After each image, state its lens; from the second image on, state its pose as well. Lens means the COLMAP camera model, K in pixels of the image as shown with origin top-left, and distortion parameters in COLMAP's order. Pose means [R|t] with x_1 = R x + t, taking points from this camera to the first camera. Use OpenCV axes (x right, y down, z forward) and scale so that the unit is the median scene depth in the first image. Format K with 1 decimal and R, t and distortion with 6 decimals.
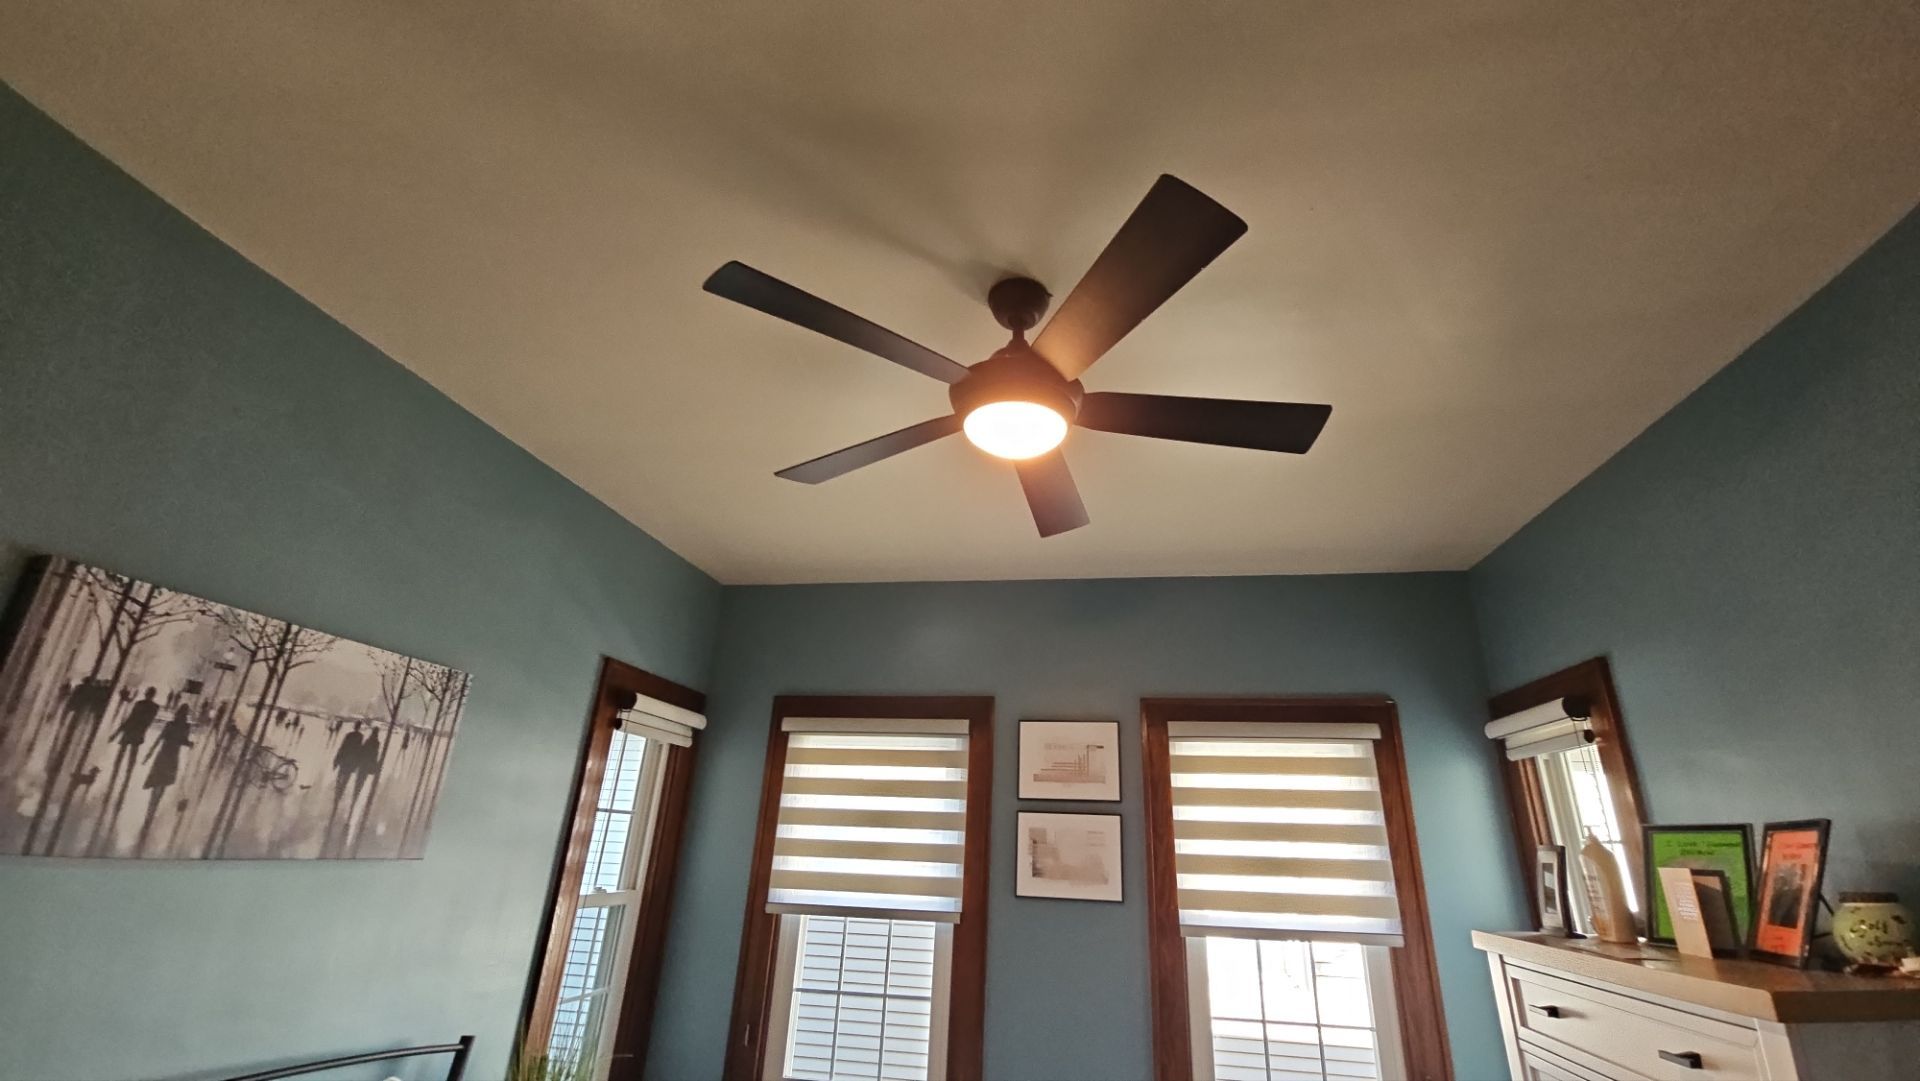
lens RADIAL K [[778.5, 0, 1001.5], [0, 778.5, 538.5], [0, 0, 1]] dist [0.000530, 0.000063]
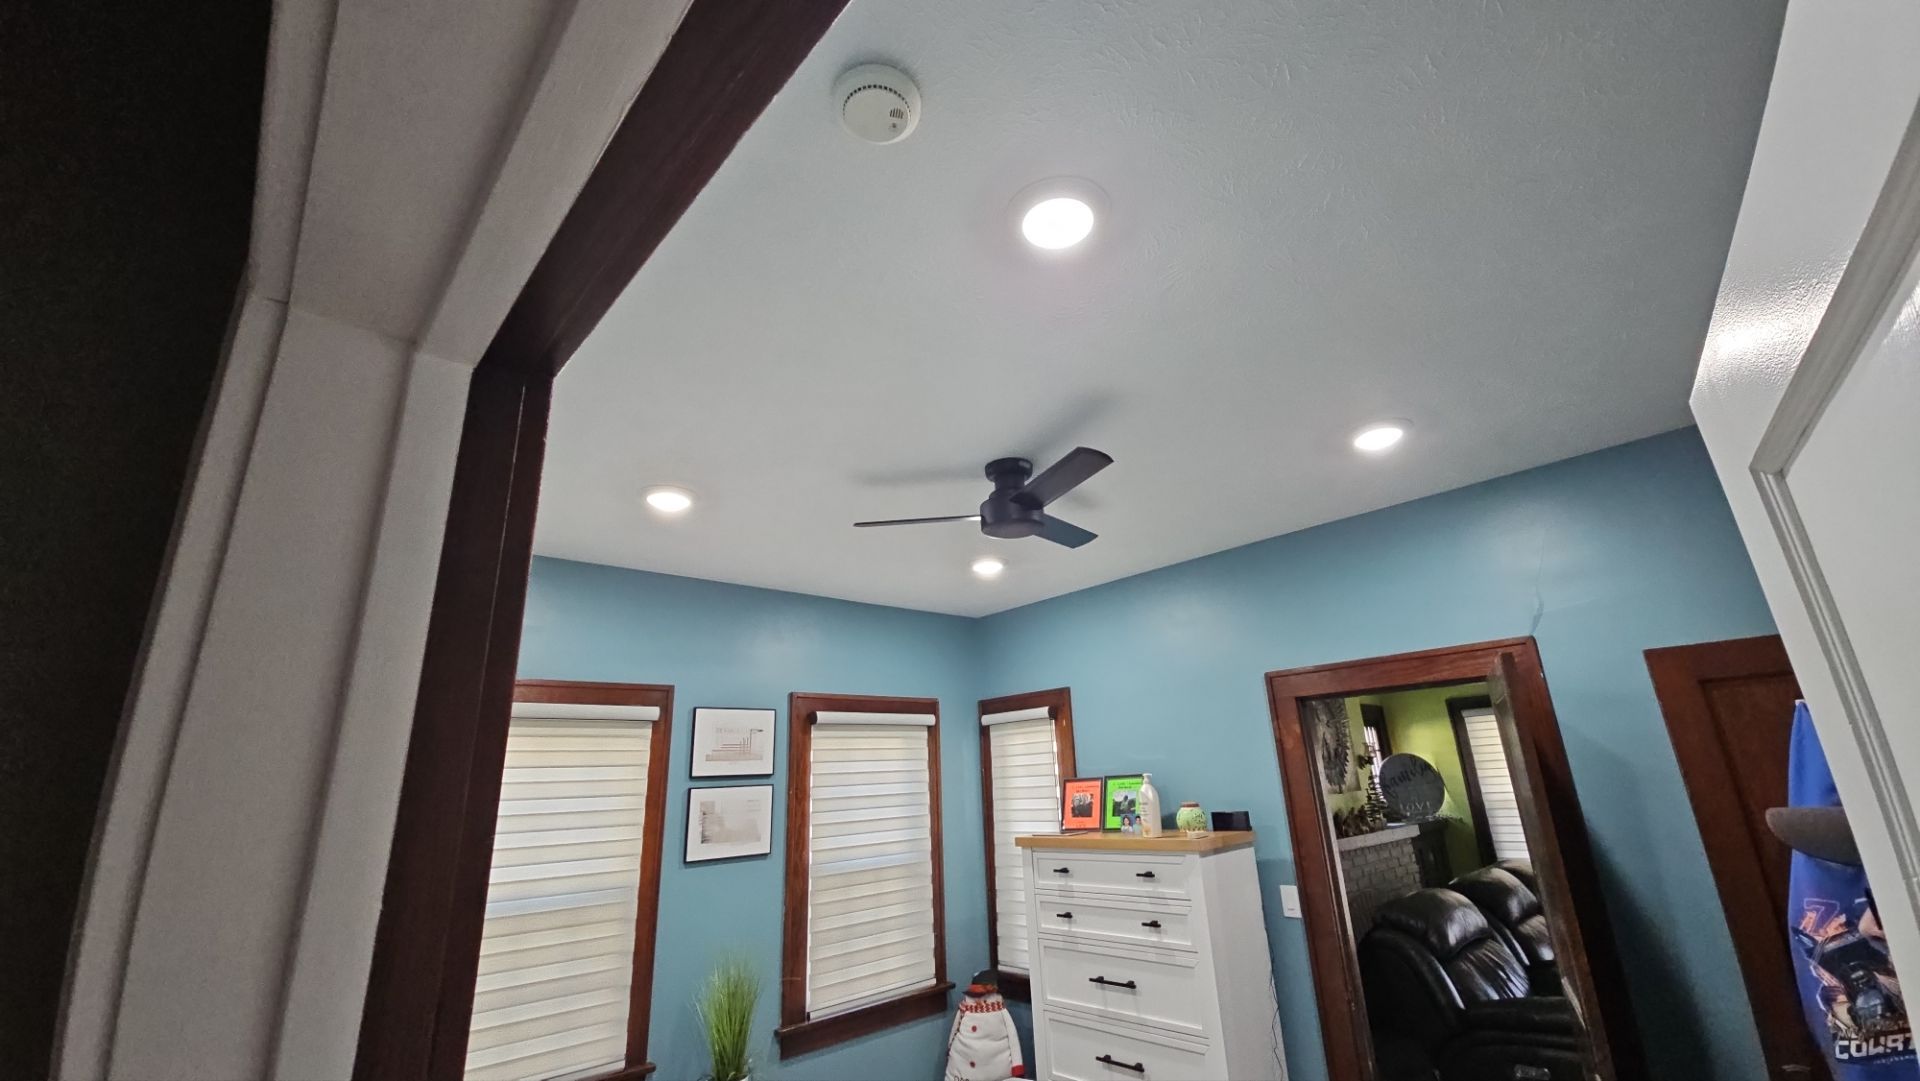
lens RADIAL K [[778.5, 0, 1001.5], [0, 778.5, 538.5], [0, 0, 1]] dist [0.000530, 0.000063]
pose [[0.580934, 0.186375, 0.792326, -0.688055], [-0.231270, 0.971107, -0.058862, -0.037932], [-0.780404, -0.149046, 0.607252, 0.020747]]
